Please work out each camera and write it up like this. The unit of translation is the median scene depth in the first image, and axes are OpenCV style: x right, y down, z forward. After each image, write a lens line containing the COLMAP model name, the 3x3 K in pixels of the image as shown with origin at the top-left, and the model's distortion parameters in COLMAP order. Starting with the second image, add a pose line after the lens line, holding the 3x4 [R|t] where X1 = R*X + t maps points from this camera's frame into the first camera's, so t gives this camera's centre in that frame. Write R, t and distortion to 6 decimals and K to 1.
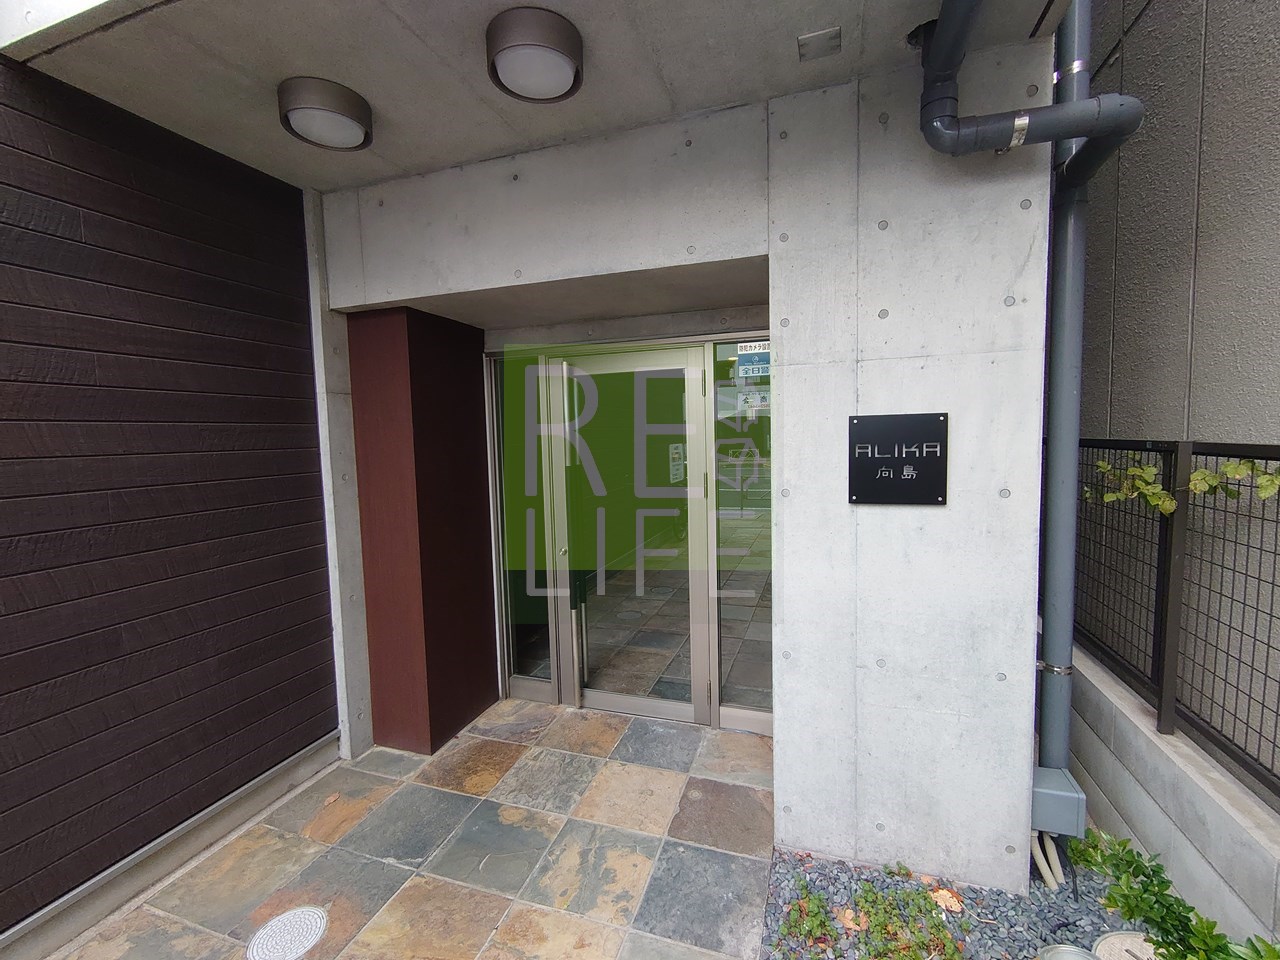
lens RADIAL K [[551.6, 0, 640.2], [0, 551.6, 478.6], [0, 0, 1]] dist [0.000310, -0.000052]
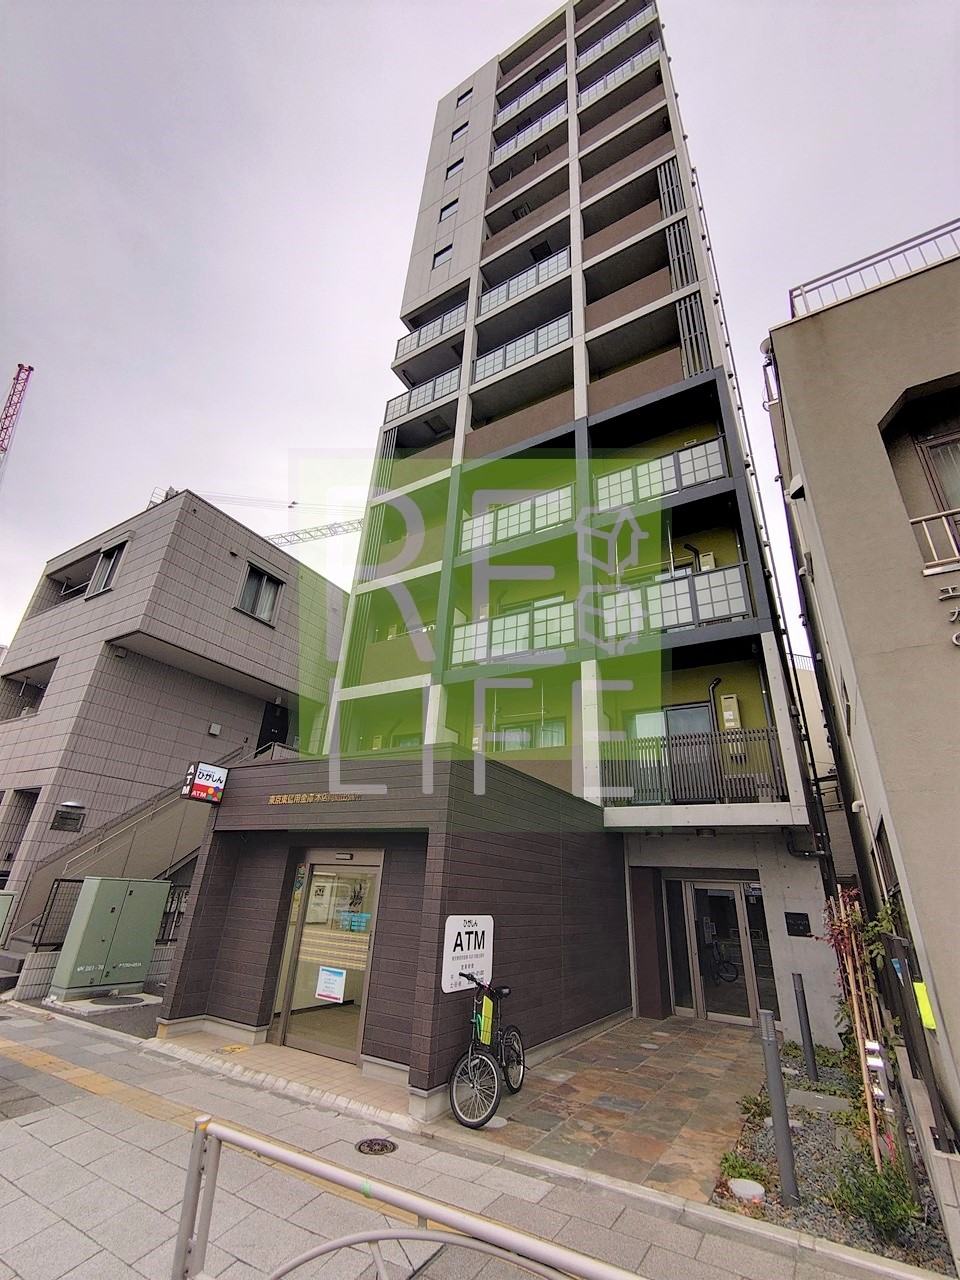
lens RADIAL K [[551.6, 0, 479.0], [0, 551.6, 645.0], [0, 0, 1]] dist [0.000310, -0.000052]
pose [[0.974130, -0.016549, -0.225384, -0.938132], [-0.097062, 0.870007, -0.483391, 0.386944], [0.204085, 0.492762, 0.845893, -4.159503]]
